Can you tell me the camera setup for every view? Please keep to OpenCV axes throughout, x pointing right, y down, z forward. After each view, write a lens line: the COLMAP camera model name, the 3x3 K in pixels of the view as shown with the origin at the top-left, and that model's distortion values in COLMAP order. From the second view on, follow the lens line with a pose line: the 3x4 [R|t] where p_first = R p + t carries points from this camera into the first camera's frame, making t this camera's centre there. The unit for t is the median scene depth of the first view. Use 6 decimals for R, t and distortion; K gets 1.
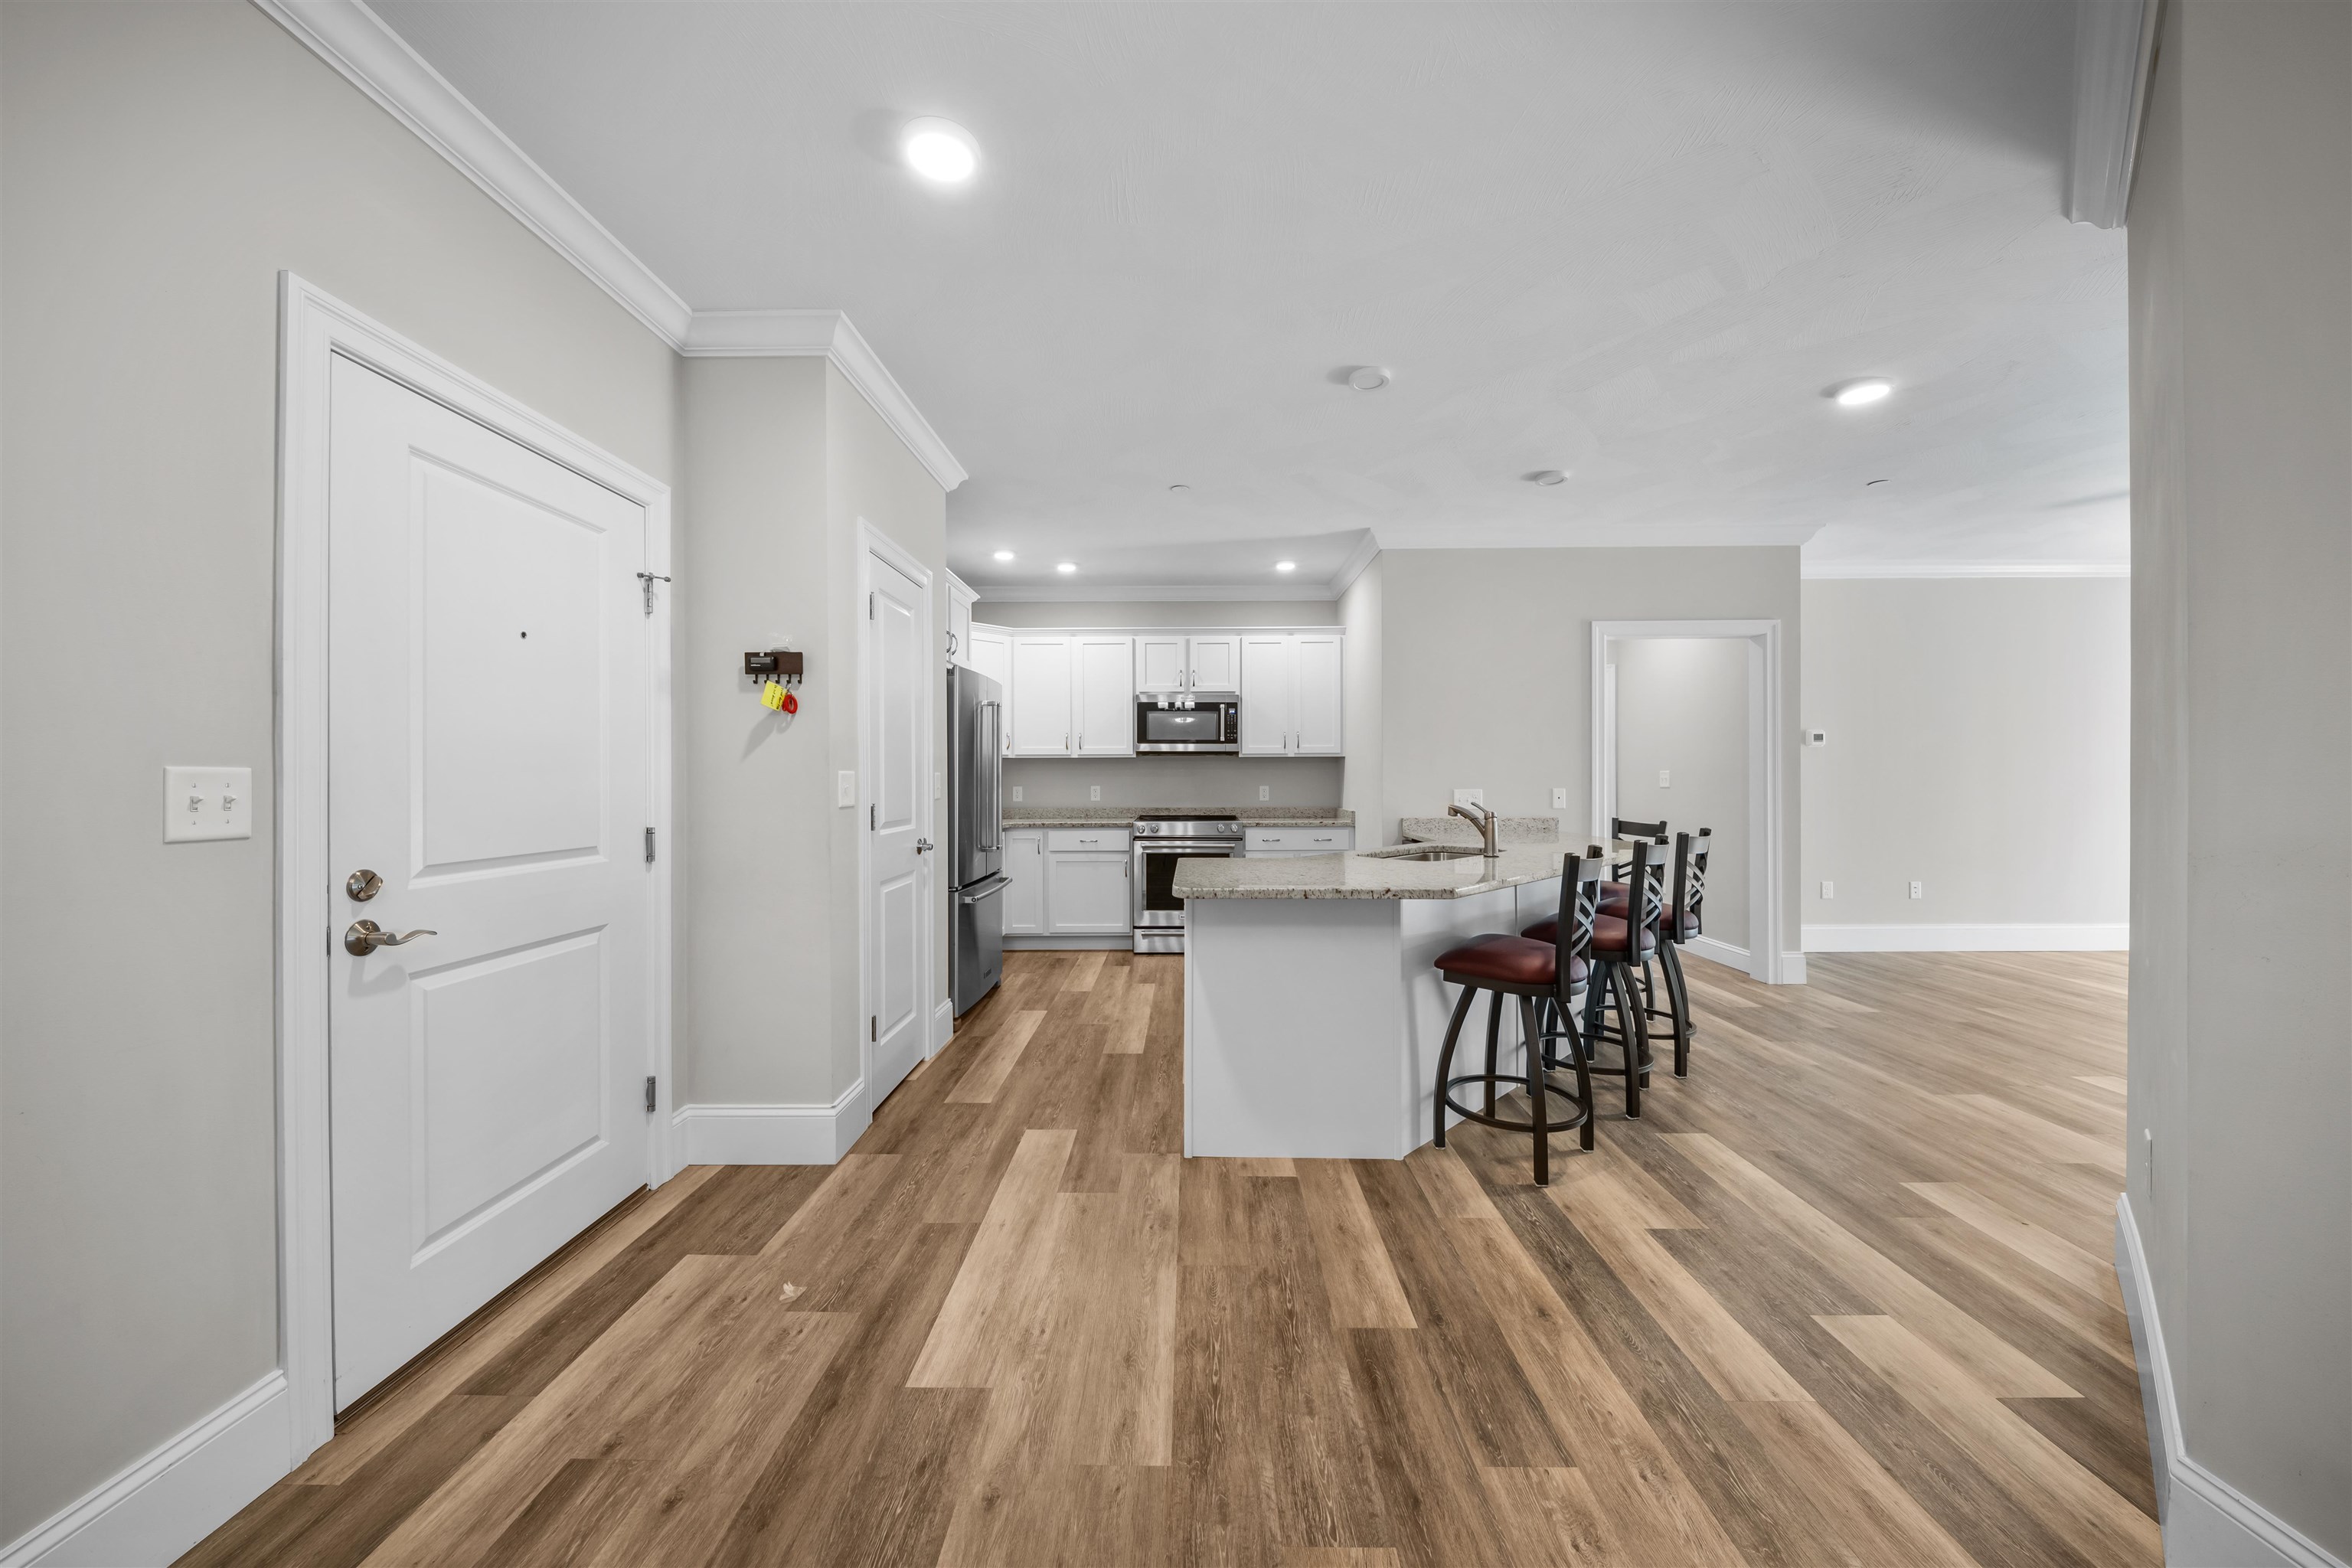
lens RADIAL K [[913.3, 0, 1160.5], [0, 913.3, 777.1], [0, 0, 1]] dist [0.001485, -0.002442]
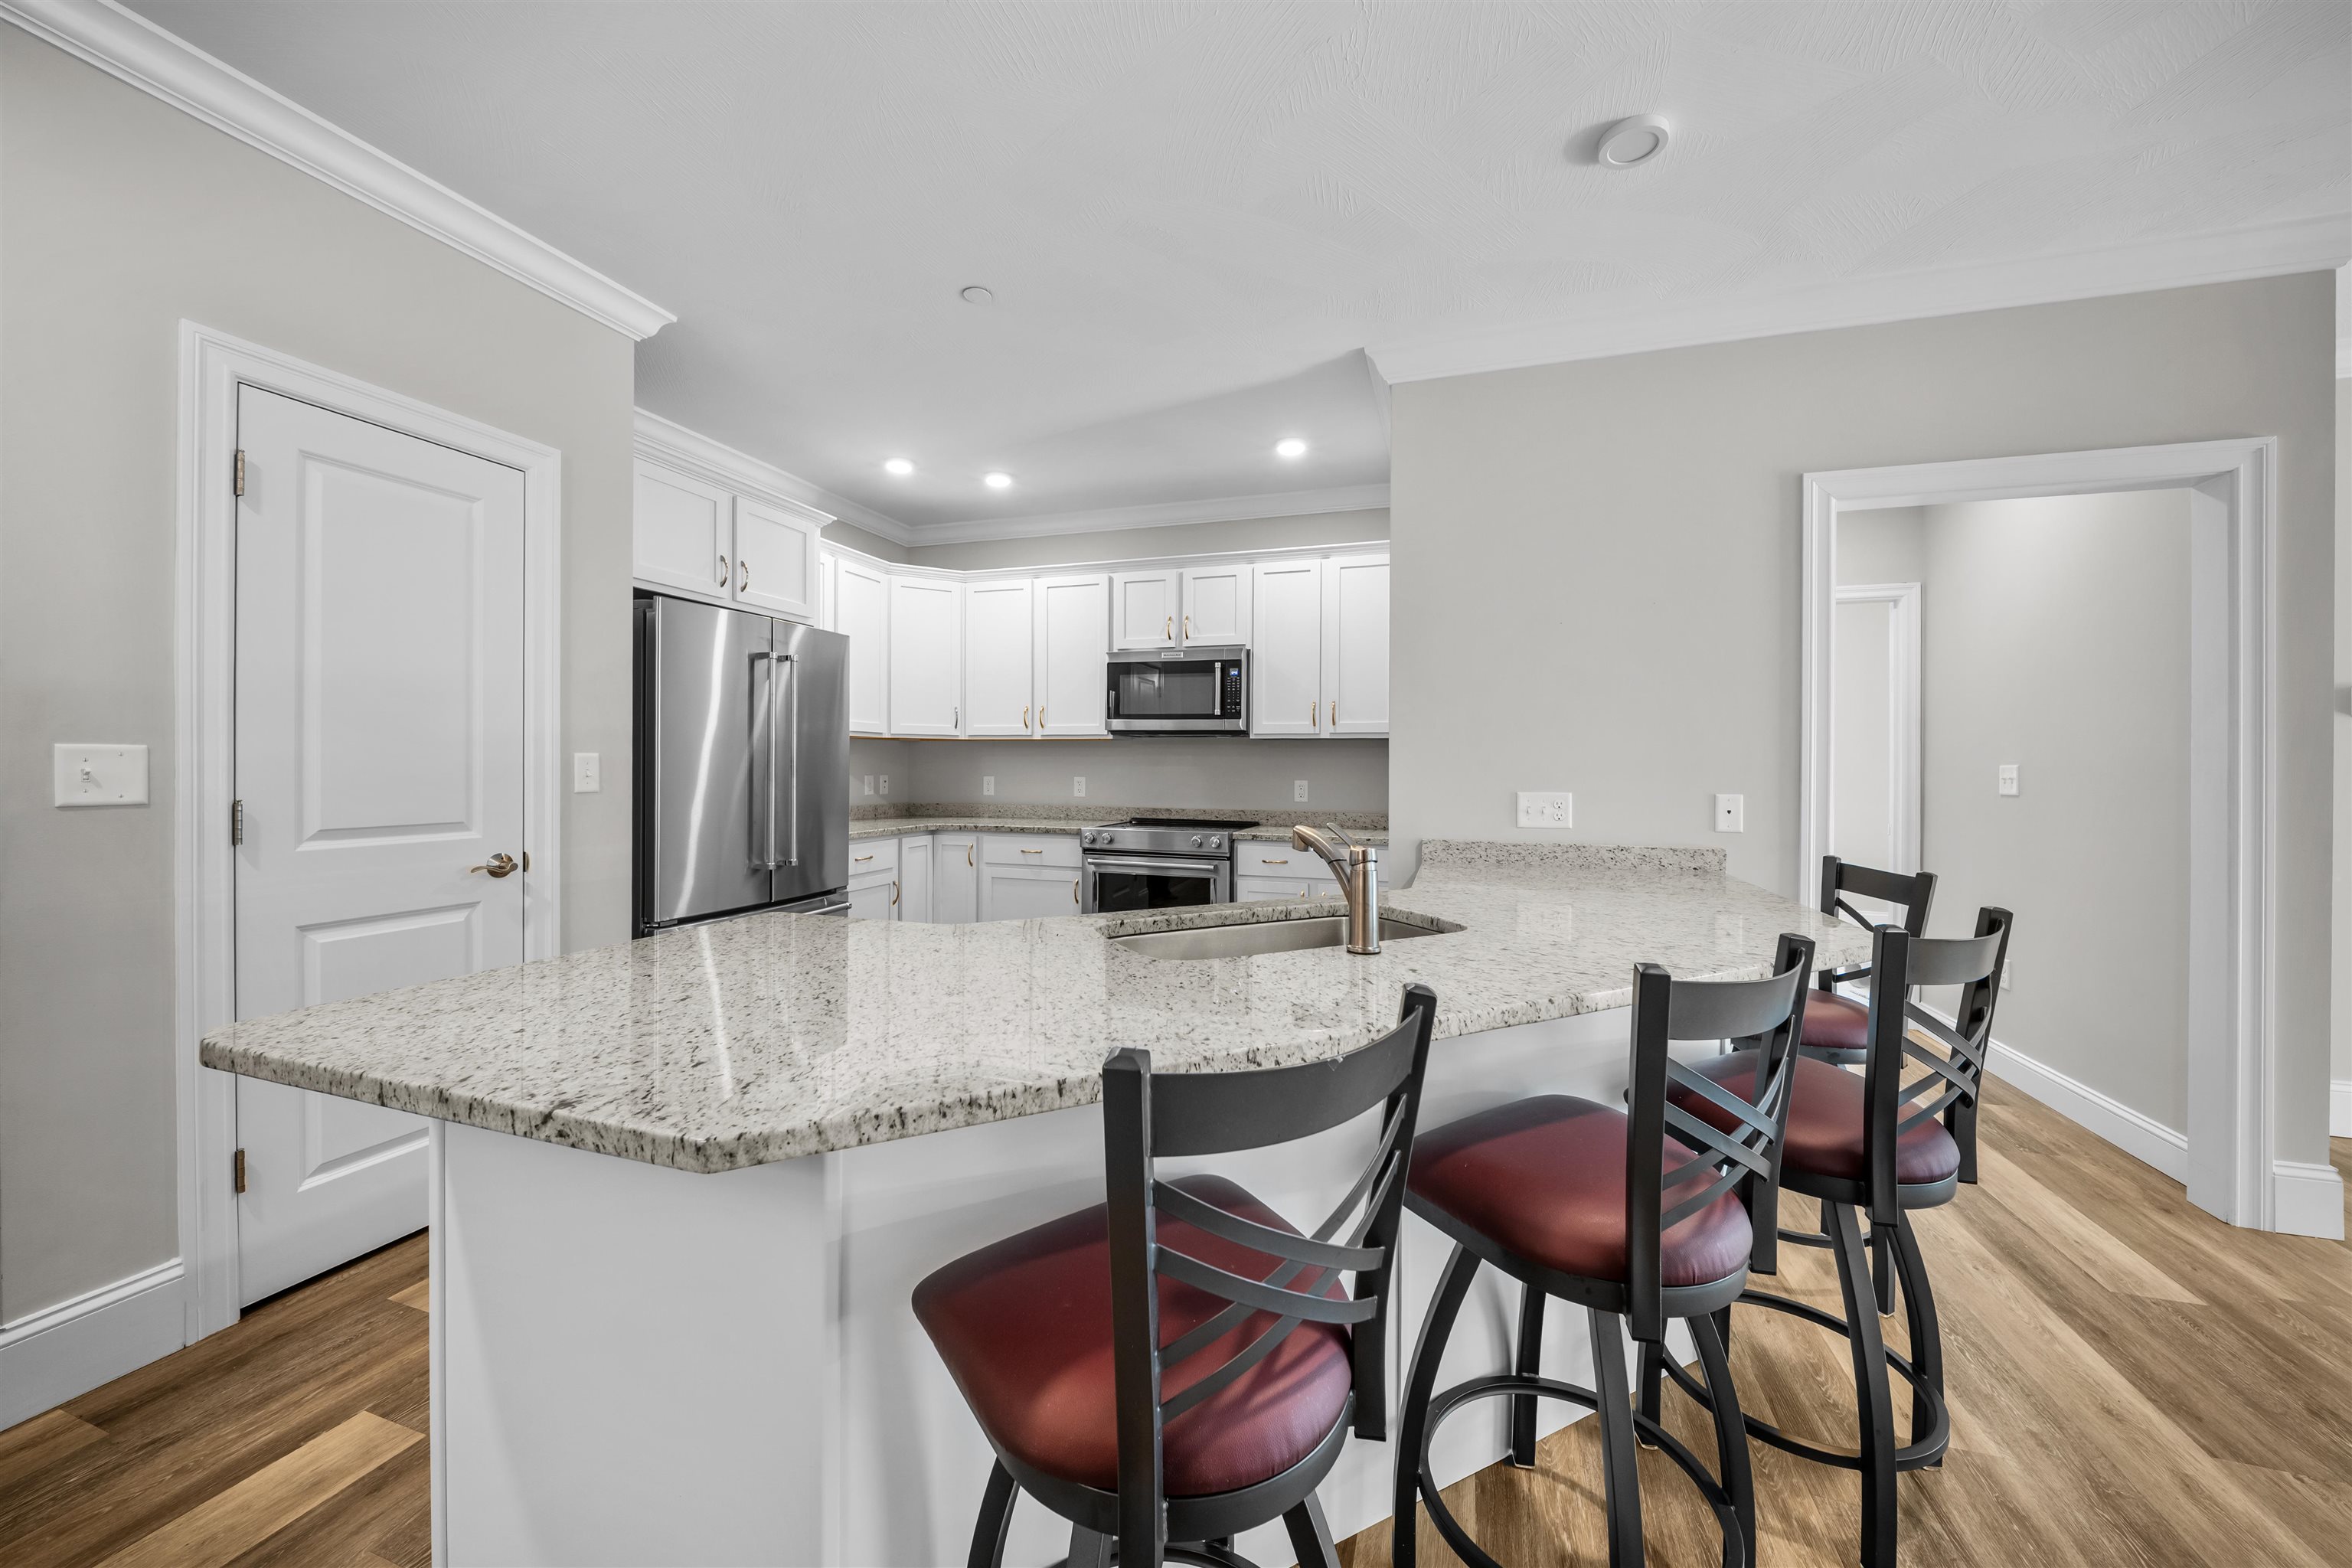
lens RADIAL K [[887.9, 0, 1163.8], [0, 887.9, 768.3], [0, 0, 1]] dist [-0.006627, -0.000886]
pose [[0.949445, 0.011767, -0.313714, 0.277331], [-0.011453, 0.999930, 0.002842, -0.000449], [0.313725, 0.000894, 0.949513, 0.394438]]
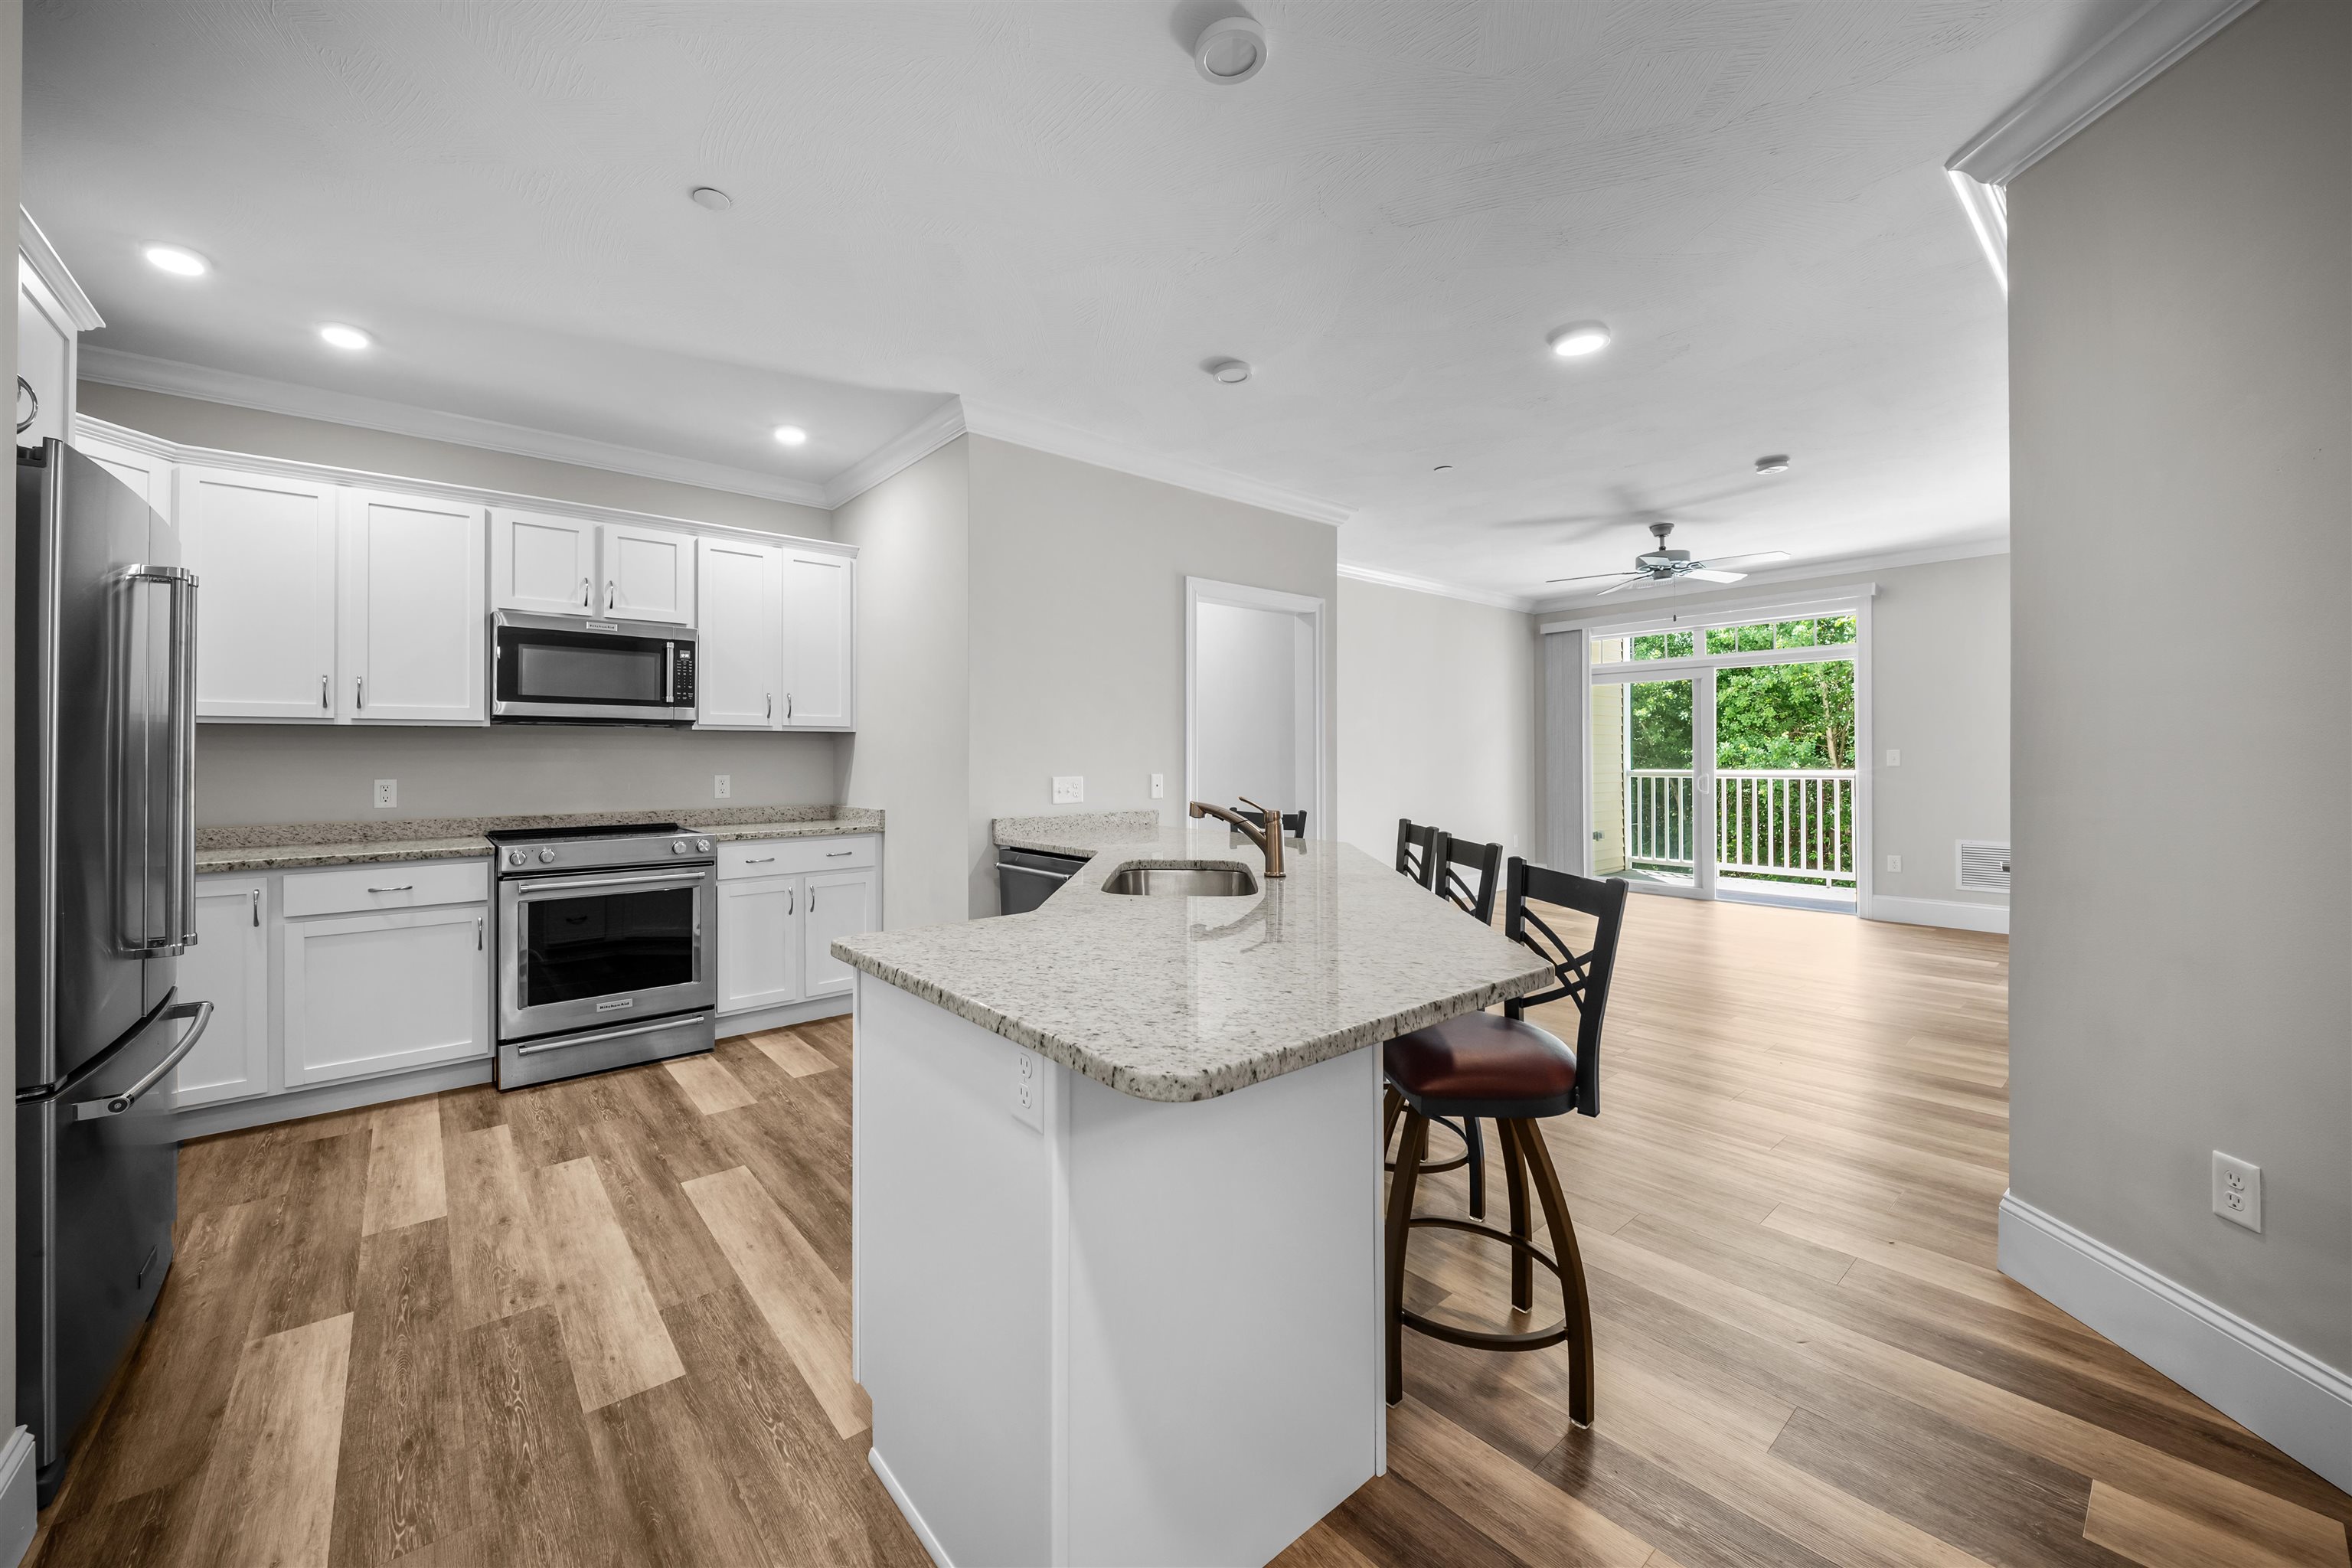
lens RADIAL K [[913.3, 0, 1138.8], [0, 913.3, 751.1], [0, 0, 1]] dist [0.001485, -0.002442]
pose [[0.752303, 0.004208, 0.658804, -0.113061], [0.003359, 0.999942, -0.010223, 0.000069], [-0.658809, 0.009904, 0.752245, 0.382913]]
